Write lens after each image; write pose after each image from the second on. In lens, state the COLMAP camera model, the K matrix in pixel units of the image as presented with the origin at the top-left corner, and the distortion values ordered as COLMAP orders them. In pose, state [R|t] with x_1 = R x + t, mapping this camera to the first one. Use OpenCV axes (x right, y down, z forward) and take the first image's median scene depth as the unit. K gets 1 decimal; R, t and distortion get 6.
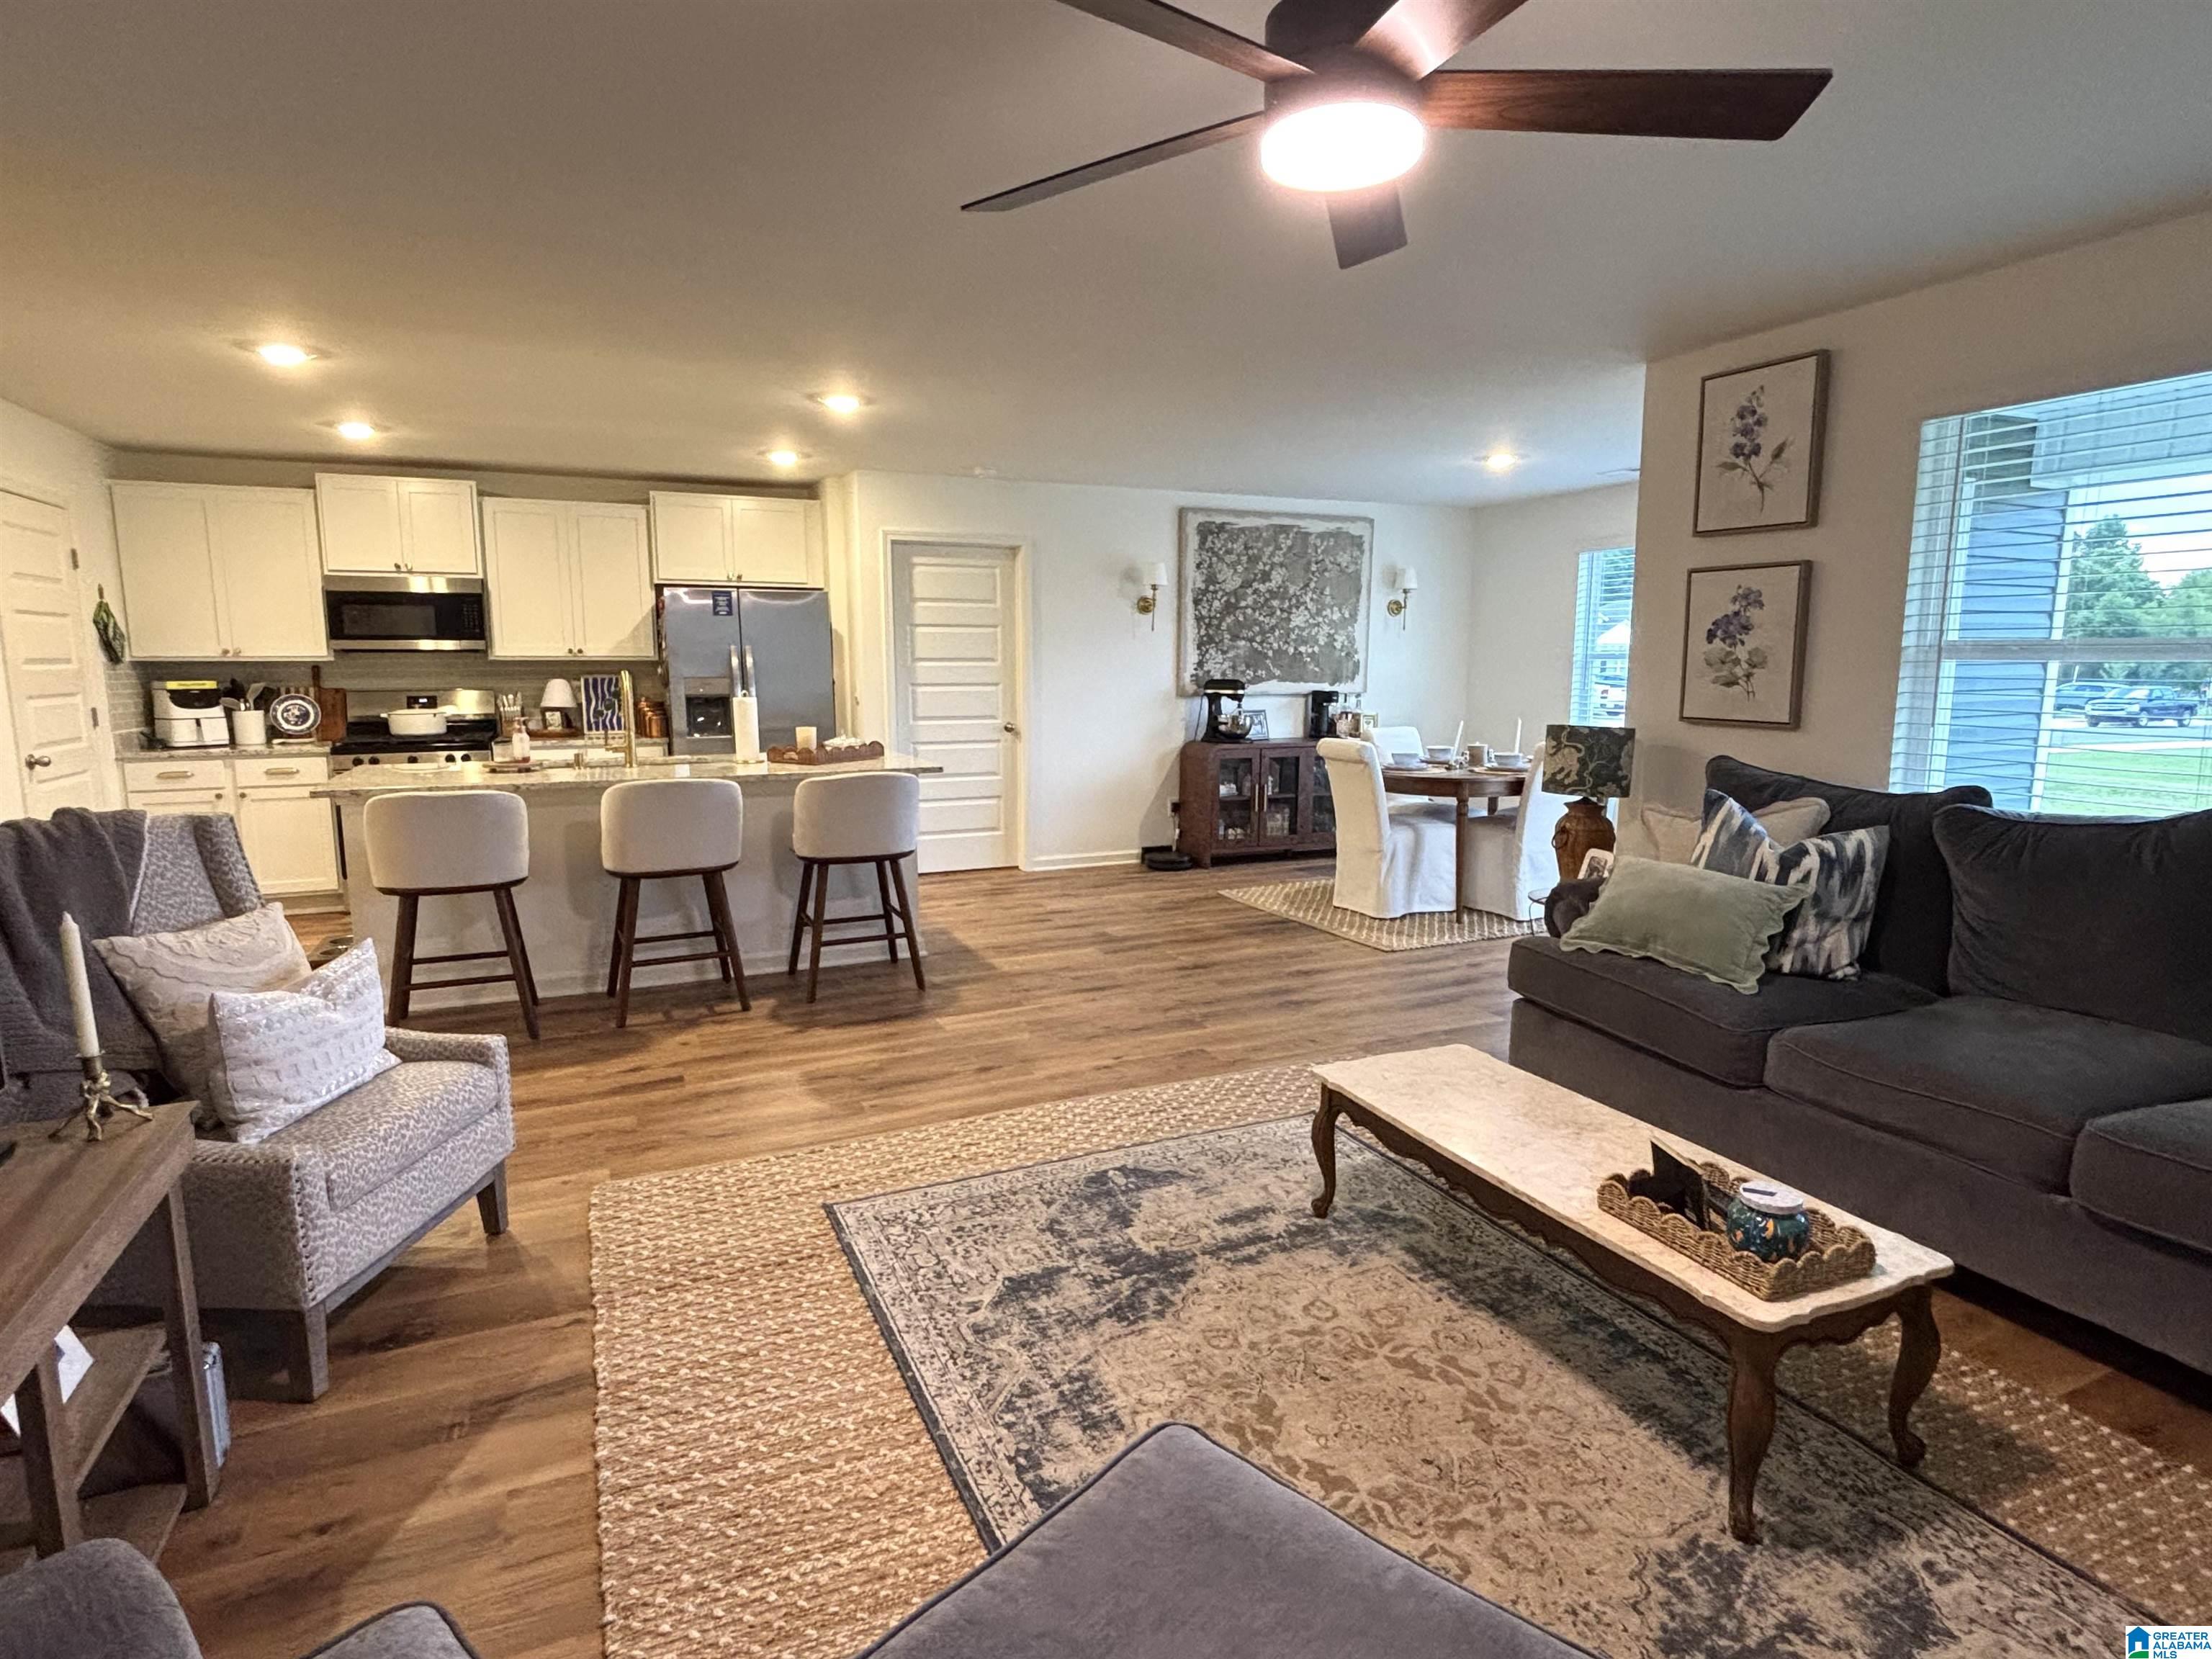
lens RADIAL K [[1151.8, 0, 1102.9], [0, 1151.8, 825.9], [0, 0, 1]] dist [0.027511, -0.032907]
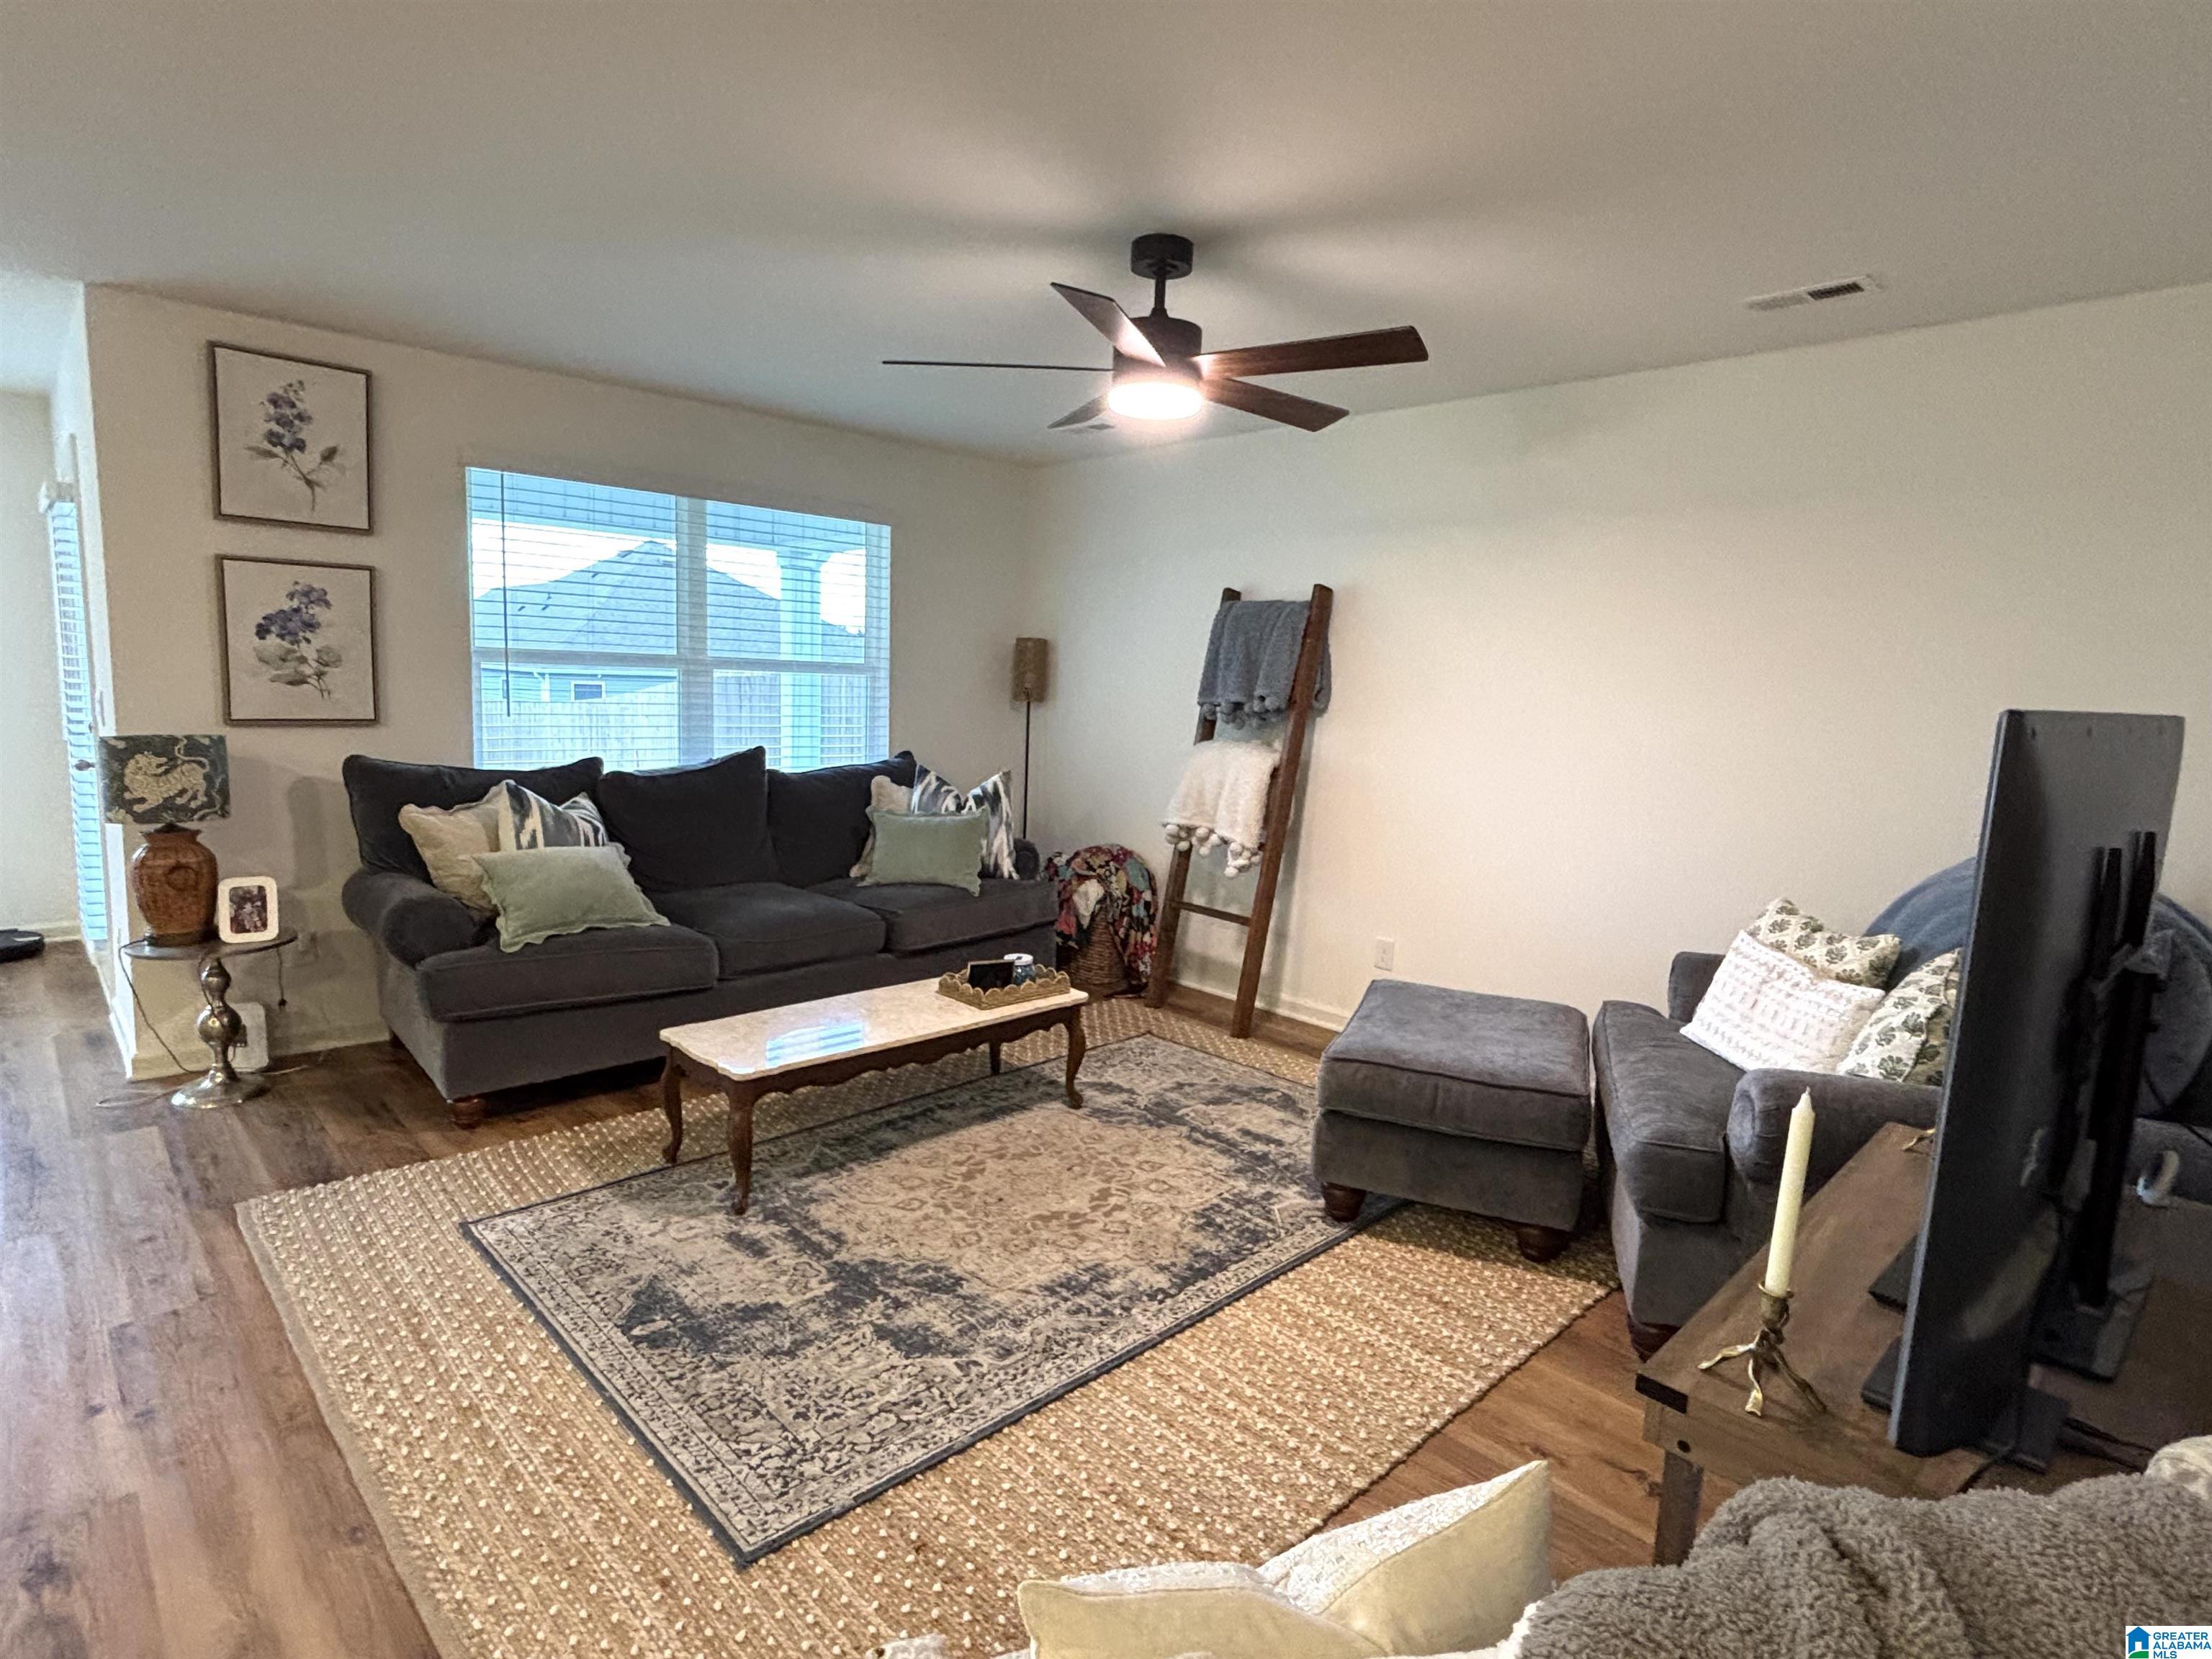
lens RADIAL K [[1162.3, 0, 1100.4], [0, 1162.3, 822.3], [0, 0, 1]] dist [-0.000191, -0.002755]
pose [[-0.329048, -0.133063, 0.934891, -0.402792], [0.099838, 0.979572, 0.174562, -0.073915], [-0.939021, 0.150777, -0.309041, 0.459769]]
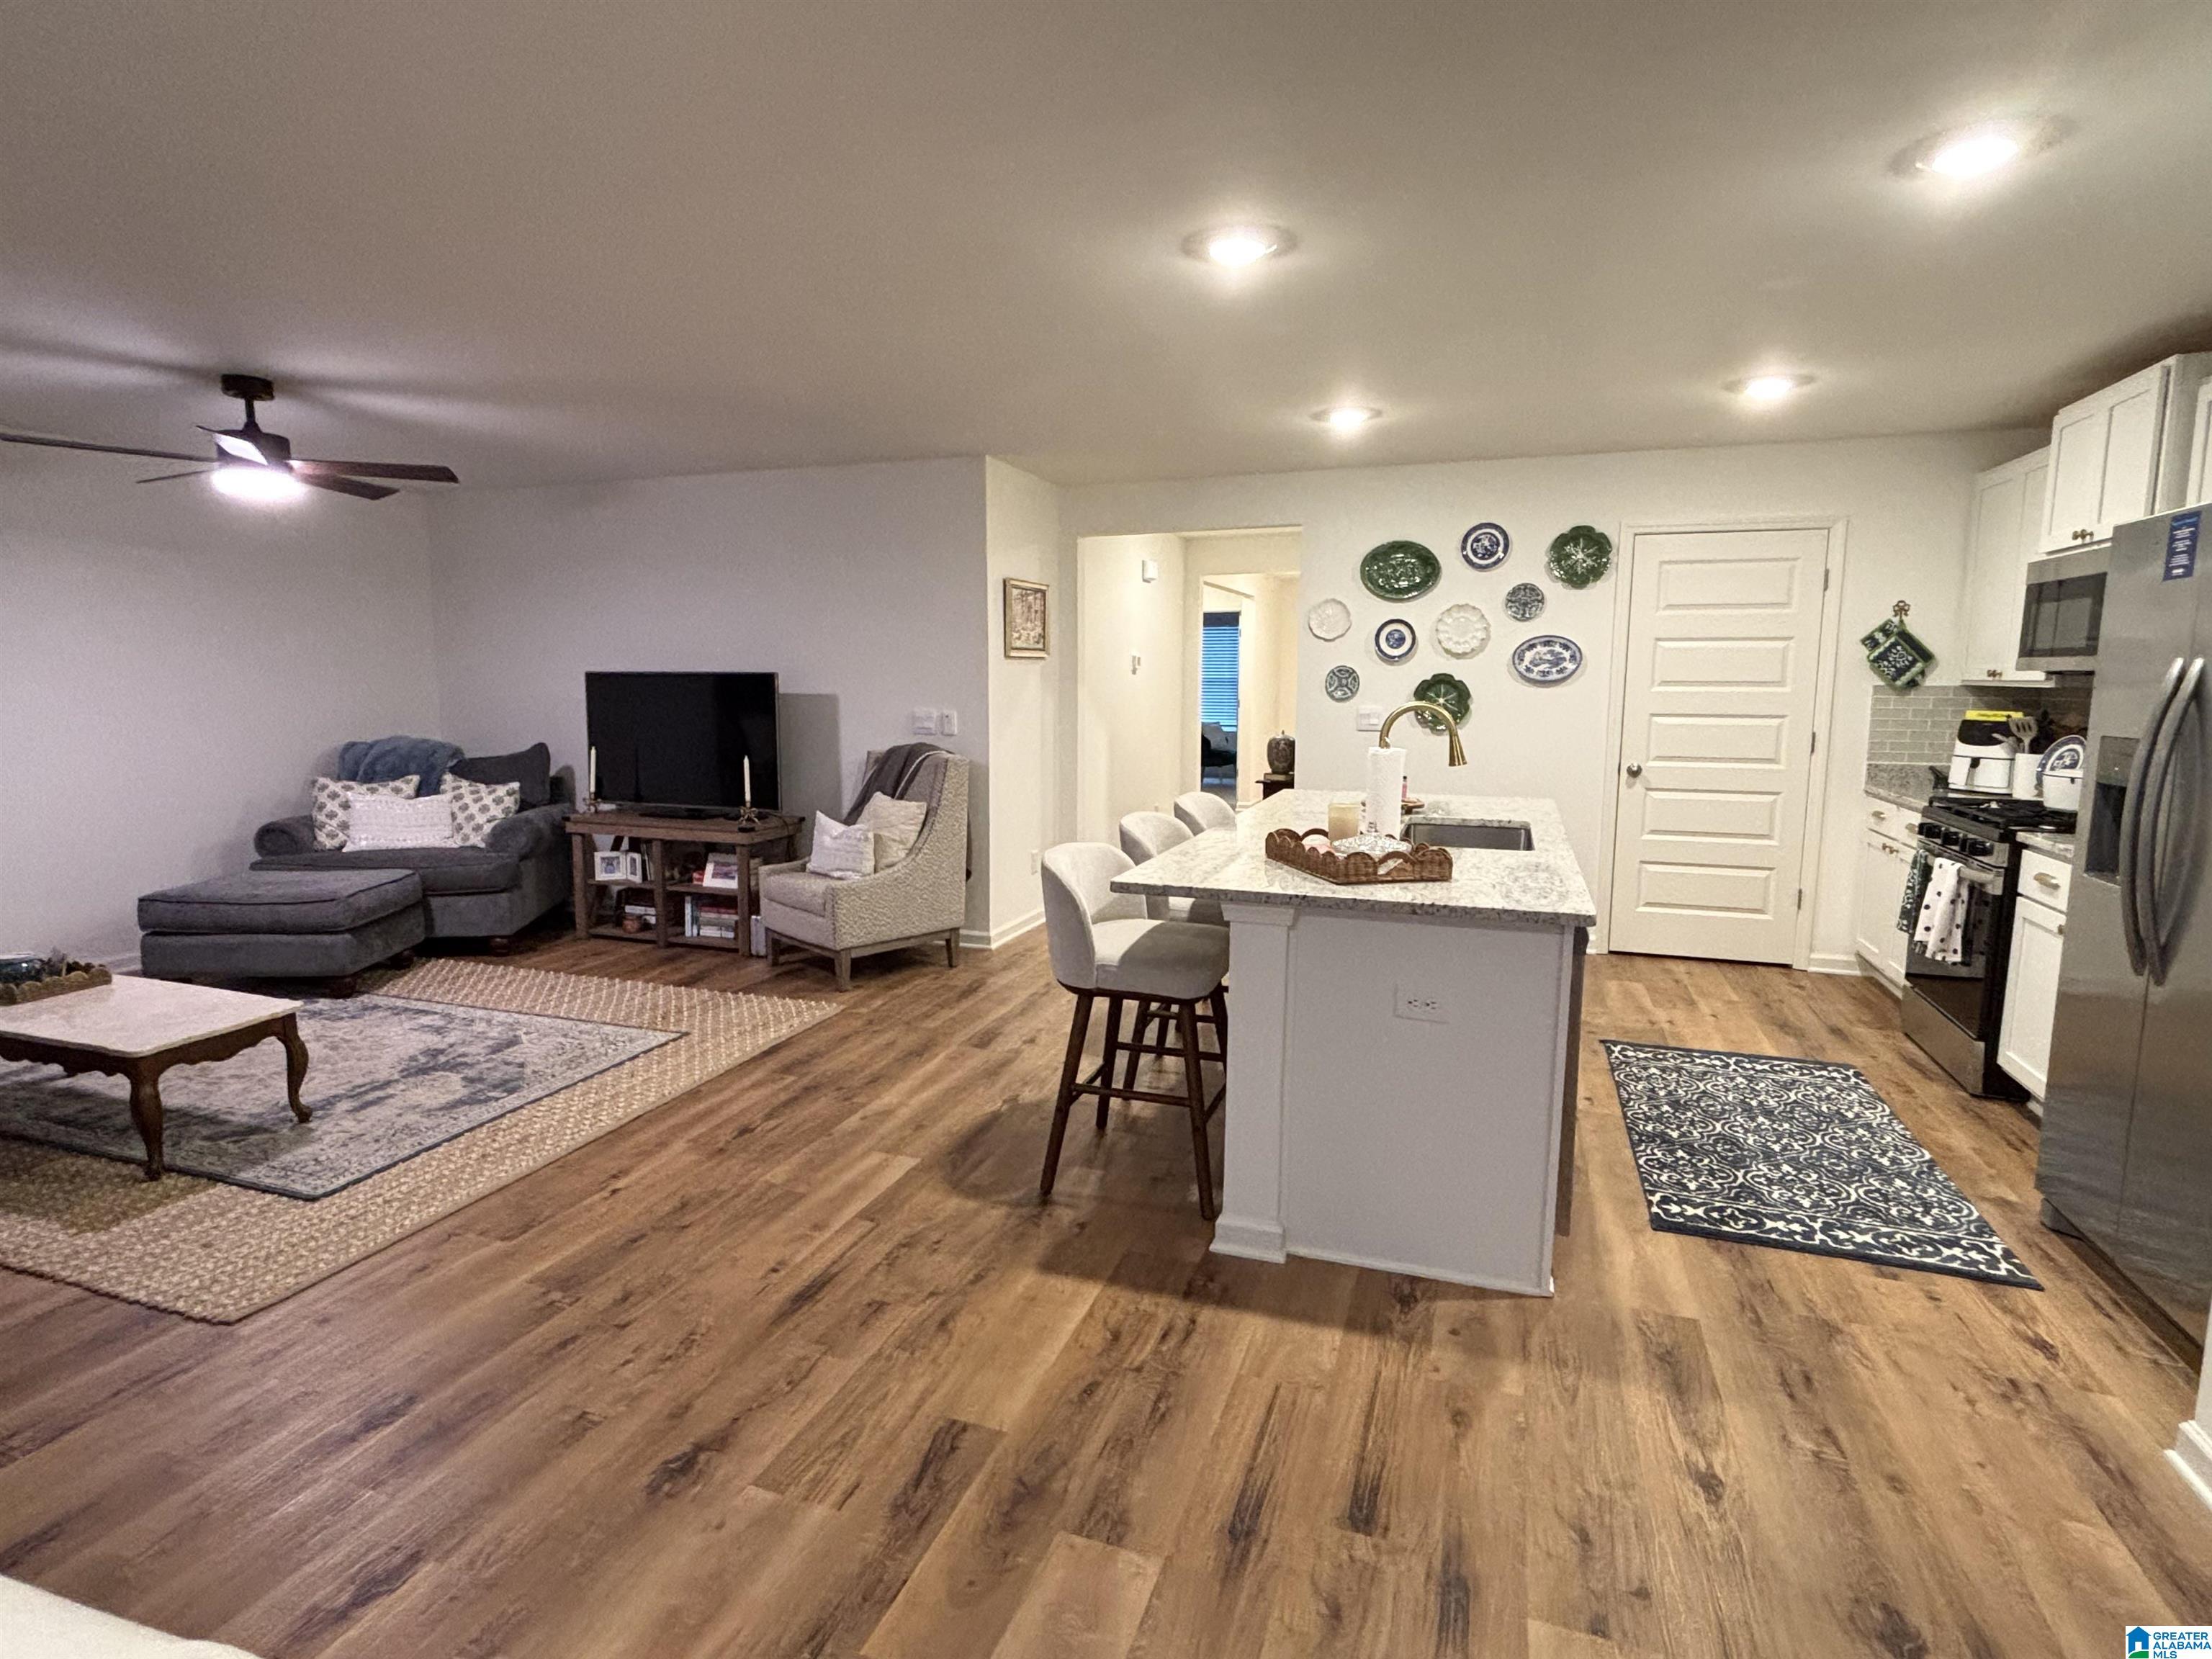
lens RADIAL K [[1123.6, 0, 1106.0], [0, 1123.6, 829.5], [0, 0, 1]] dist [-0.001243, -0.011776]
pose [[-0.692154, 0.097084, -0.715191, 0.202186], [-0.105585, 0.966631, 0.233400, -0.166190], [0.713985, 0.237062, -0.658807, 1.121517]]
